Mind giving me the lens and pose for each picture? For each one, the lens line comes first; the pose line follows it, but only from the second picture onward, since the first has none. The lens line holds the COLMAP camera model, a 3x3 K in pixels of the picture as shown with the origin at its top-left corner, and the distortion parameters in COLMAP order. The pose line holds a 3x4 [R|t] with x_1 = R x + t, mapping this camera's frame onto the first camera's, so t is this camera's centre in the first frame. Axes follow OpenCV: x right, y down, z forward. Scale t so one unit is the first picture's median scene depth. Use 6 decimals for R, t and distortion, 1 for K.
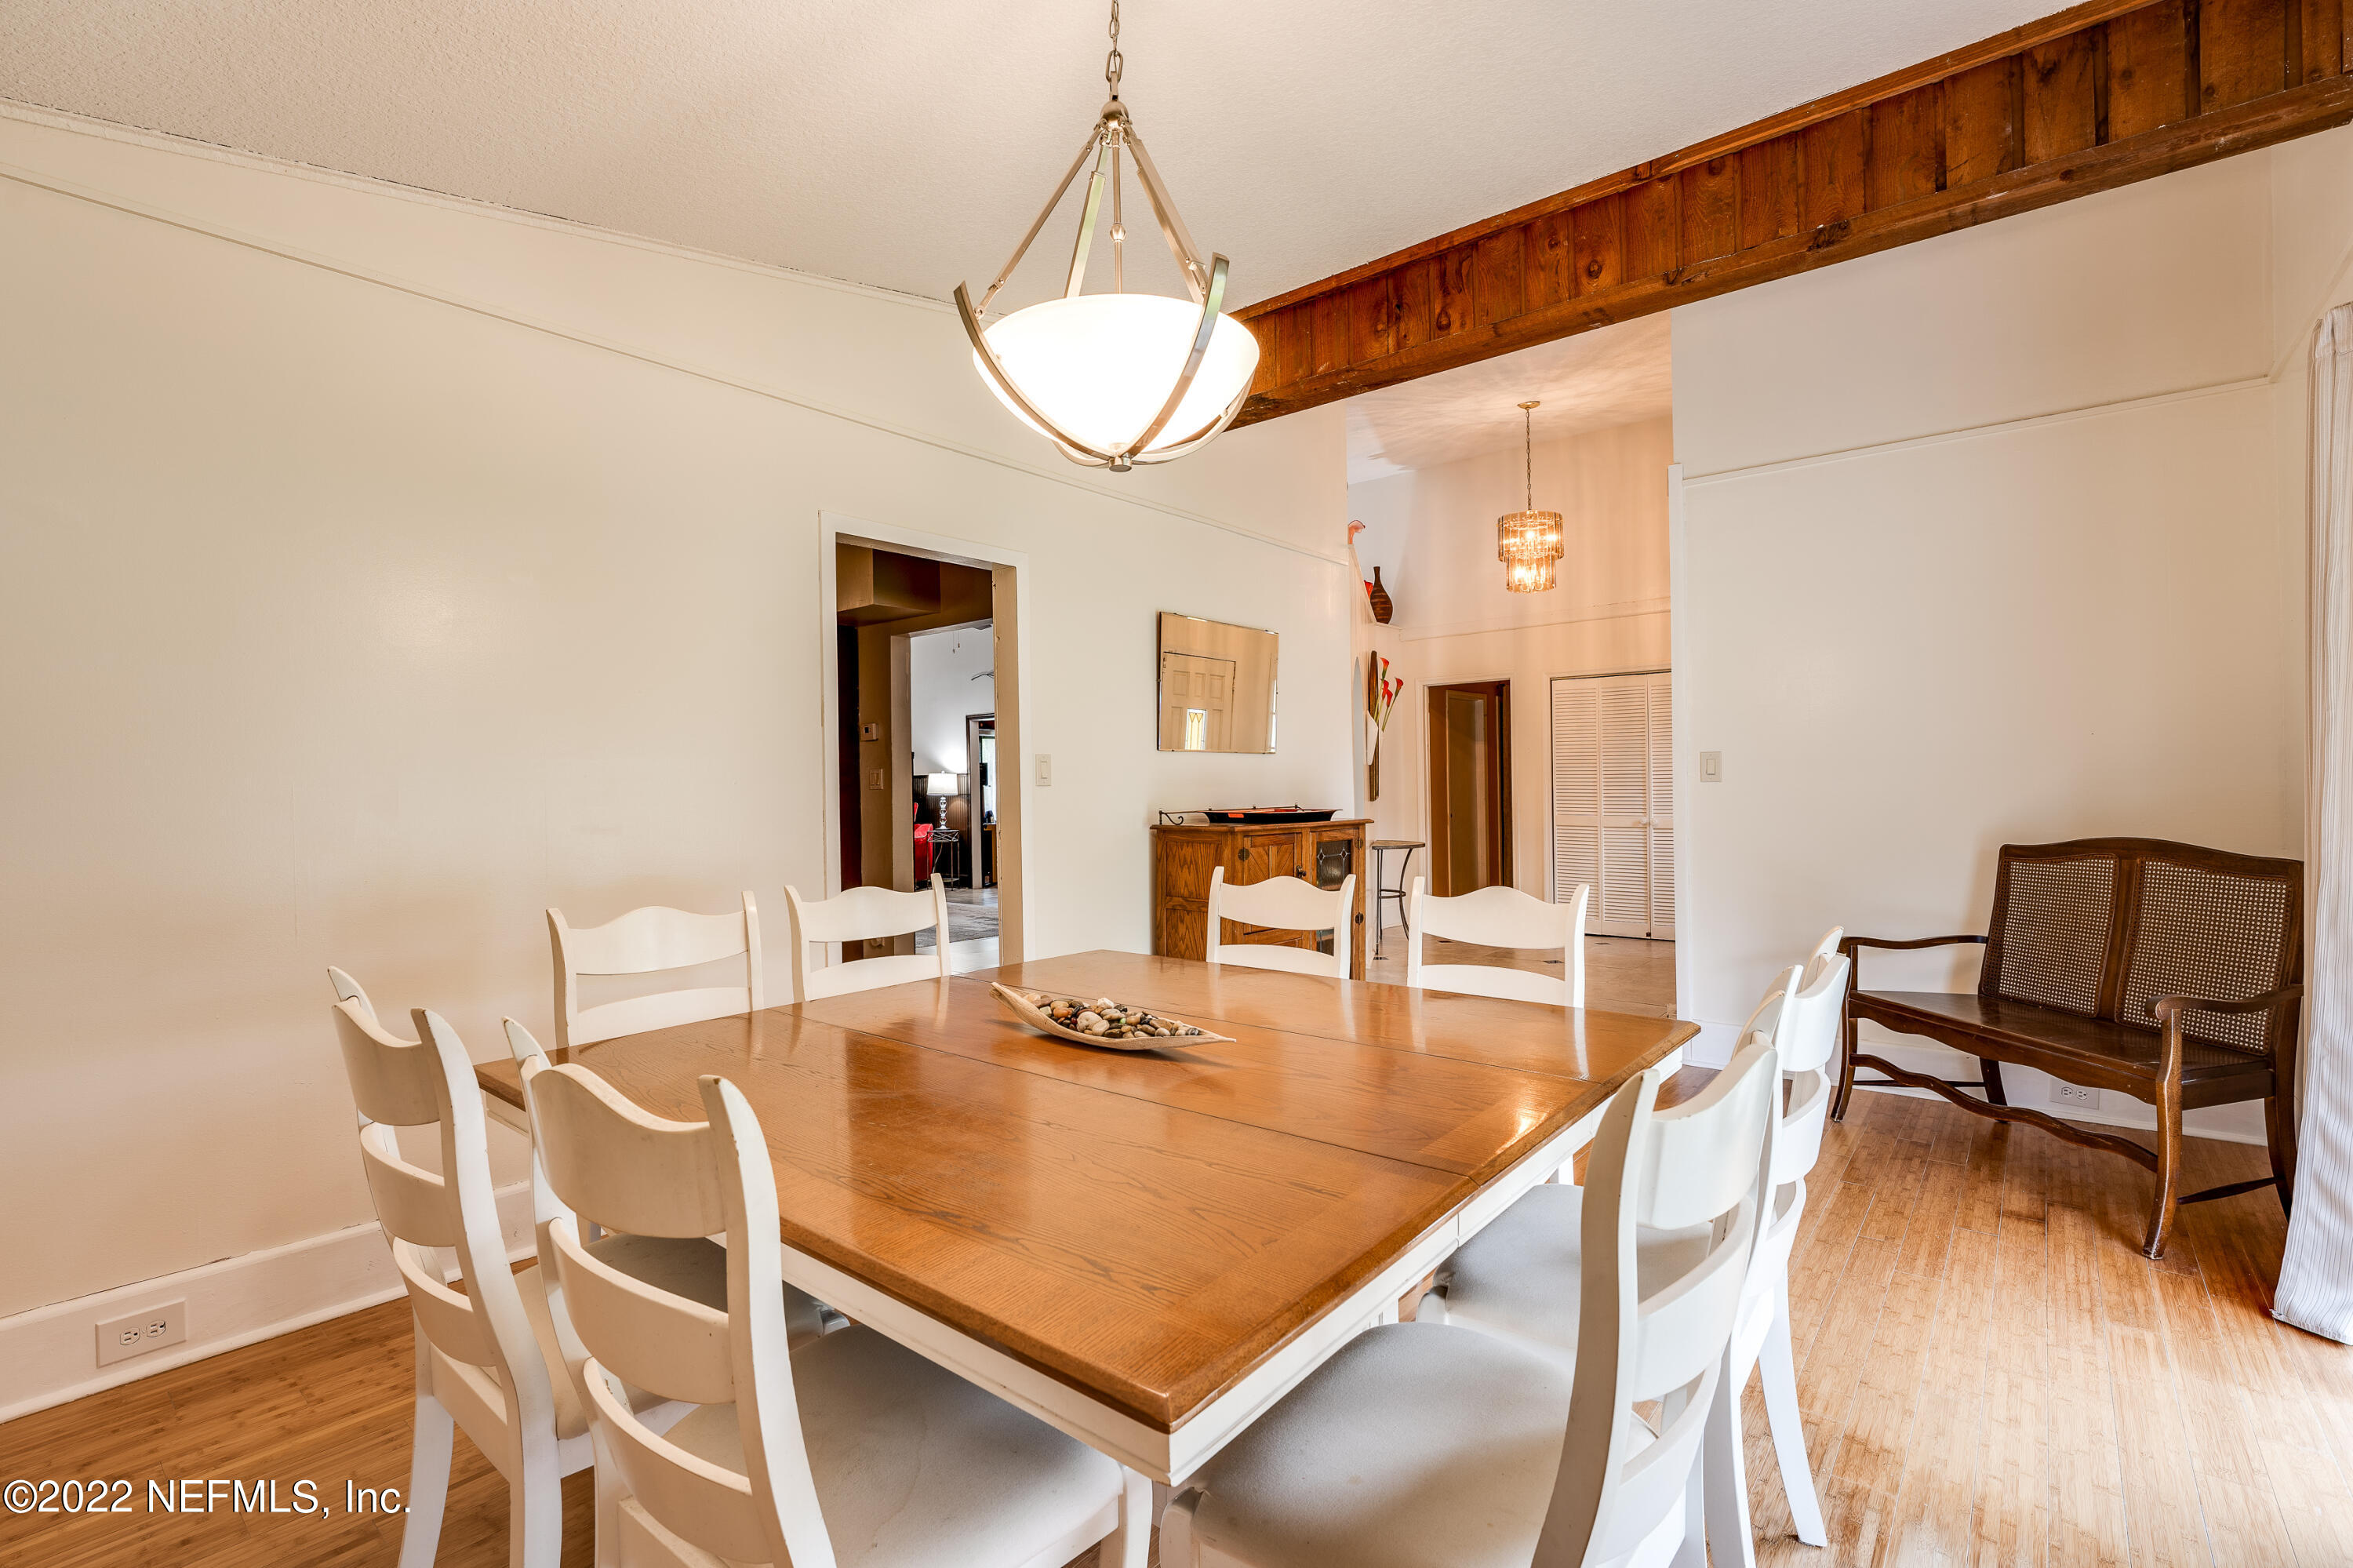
lens RADIAL K [[1053.5, 0, 1179.2], [0, 1053.5, 784.2], [0, 0, 1]] dist [-0.019505, 0.000745]
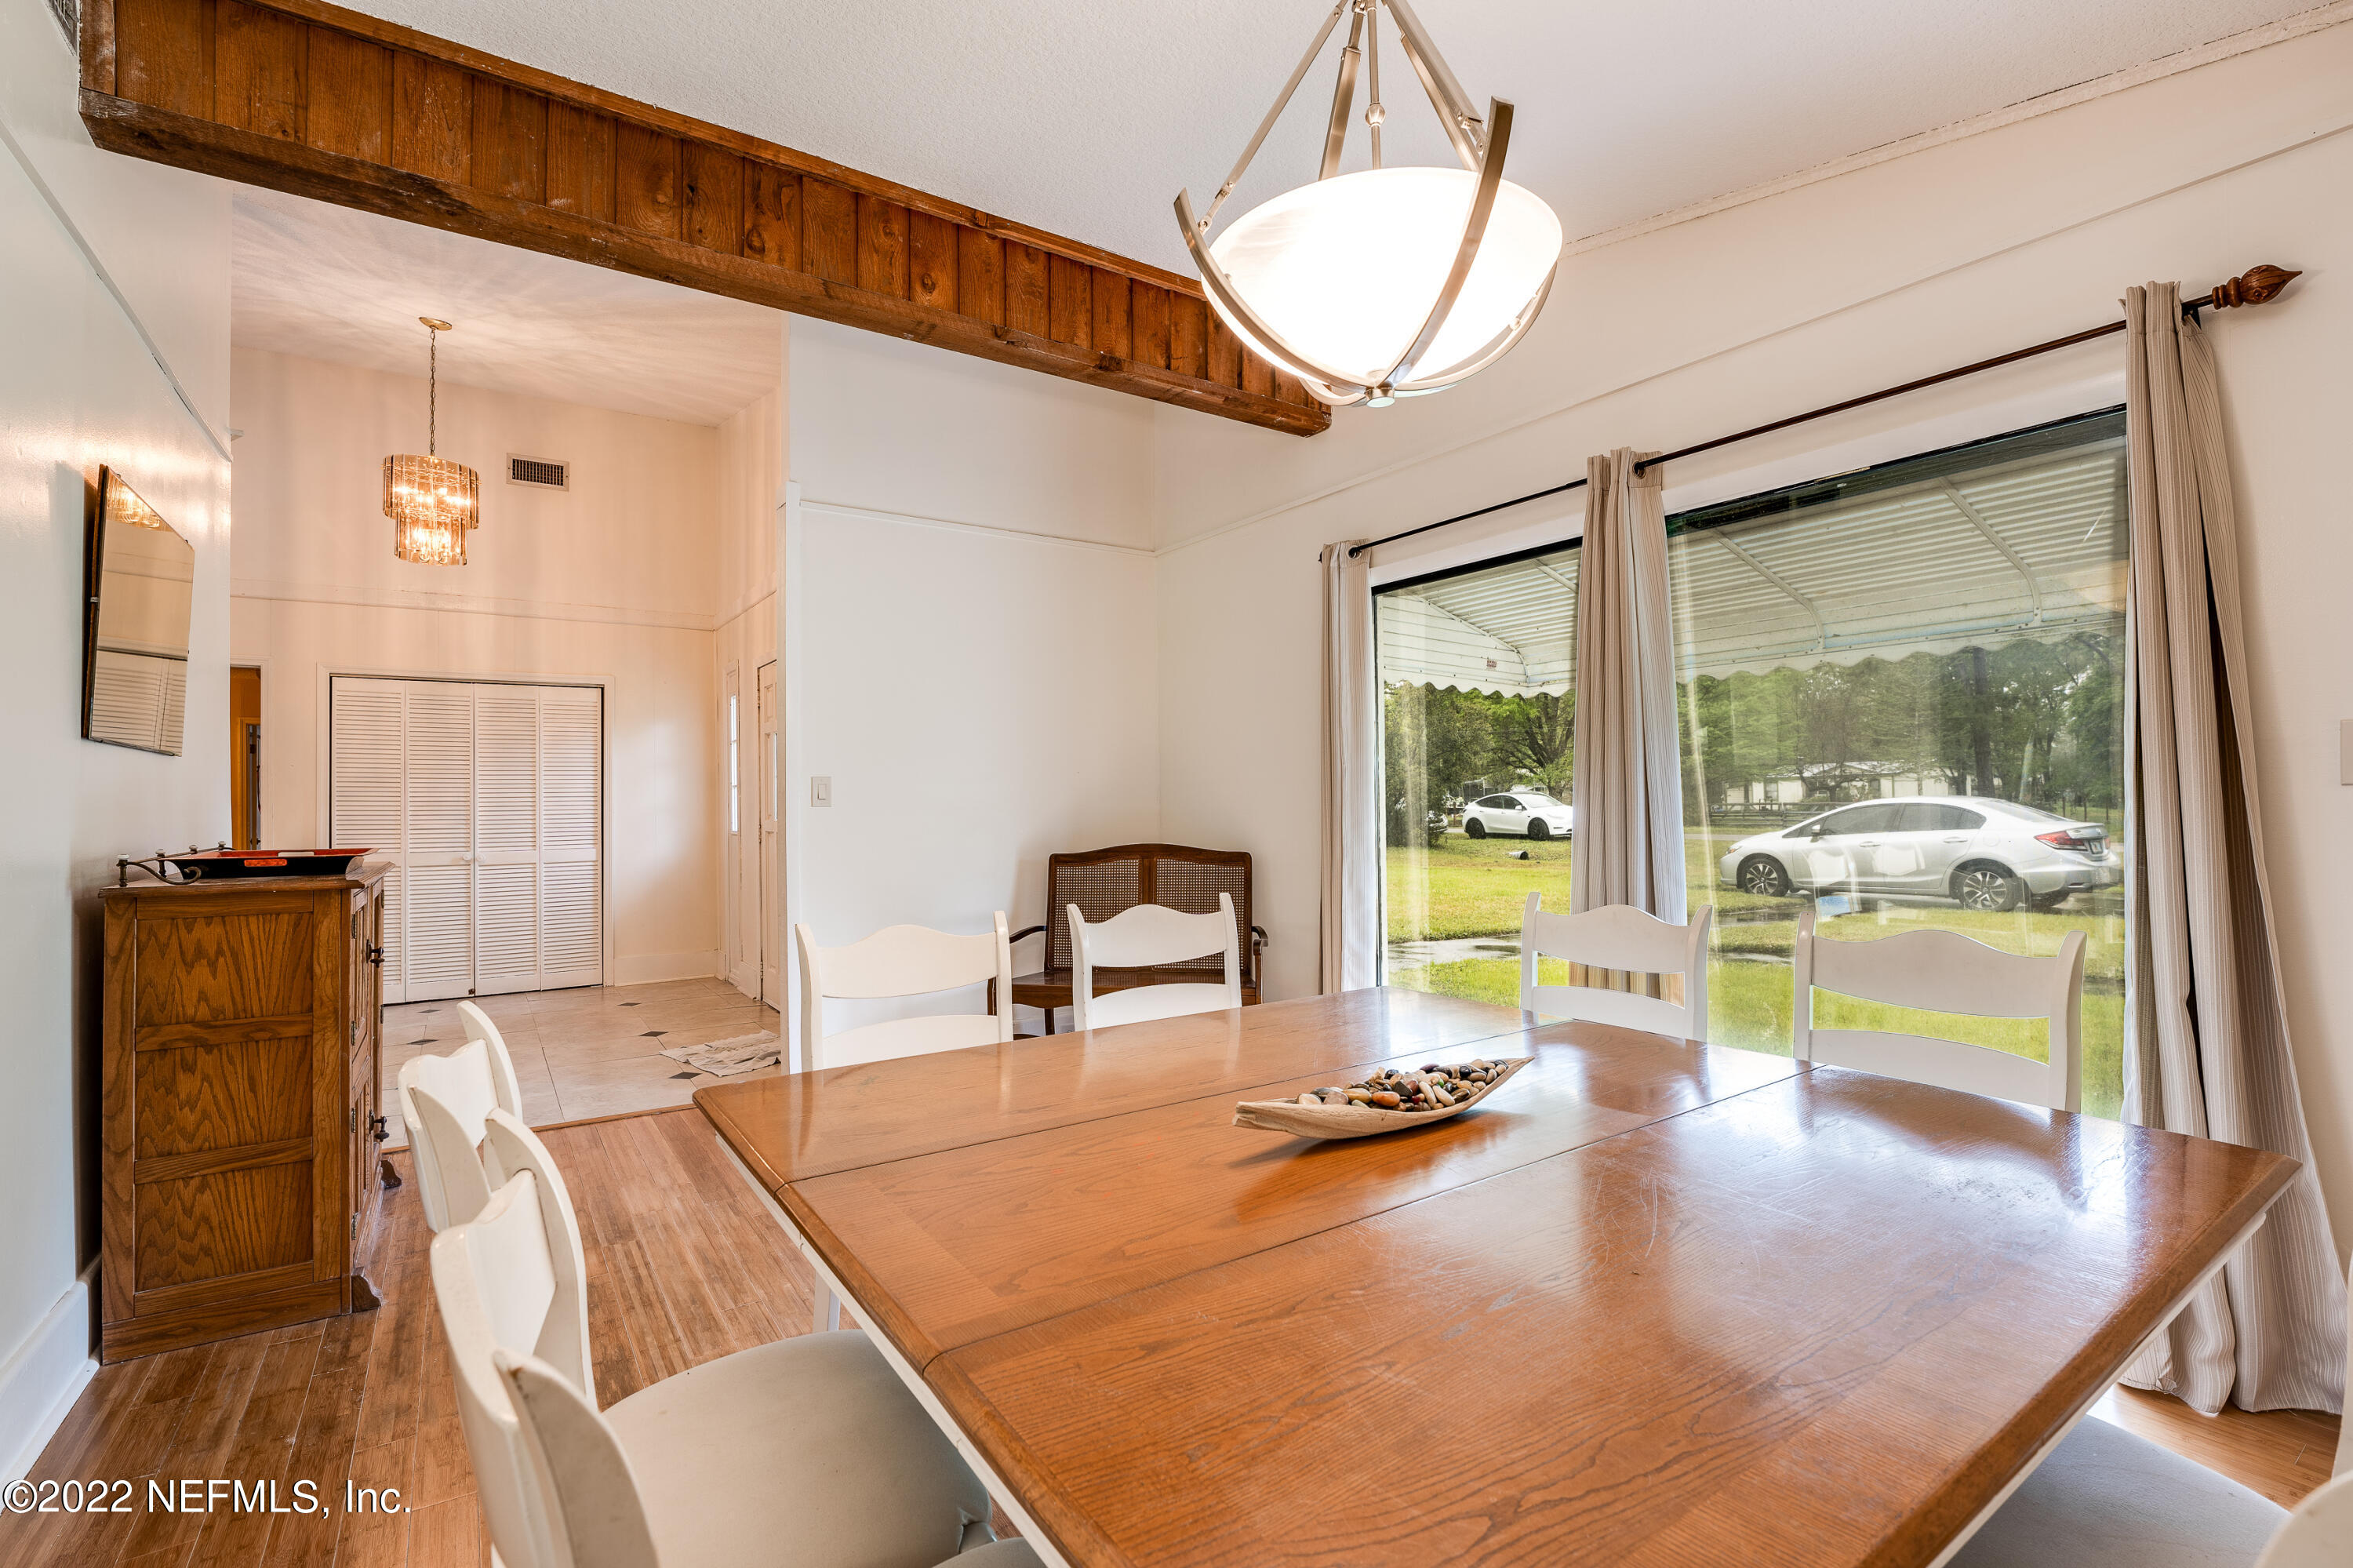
lens RADIAL K [[1052.5, 0, 1176.5], [0, 1052.5, 784.0], [0, 0, 1]] dist [-0.018880, 0.001014]
pose [[0.277446, 0.025078, 0.960414, -0.444765], [0.006636, 0.999585, -0.028018, 0.007947], [-0.960718, 0.014147, 0.277165, 0.477554]]
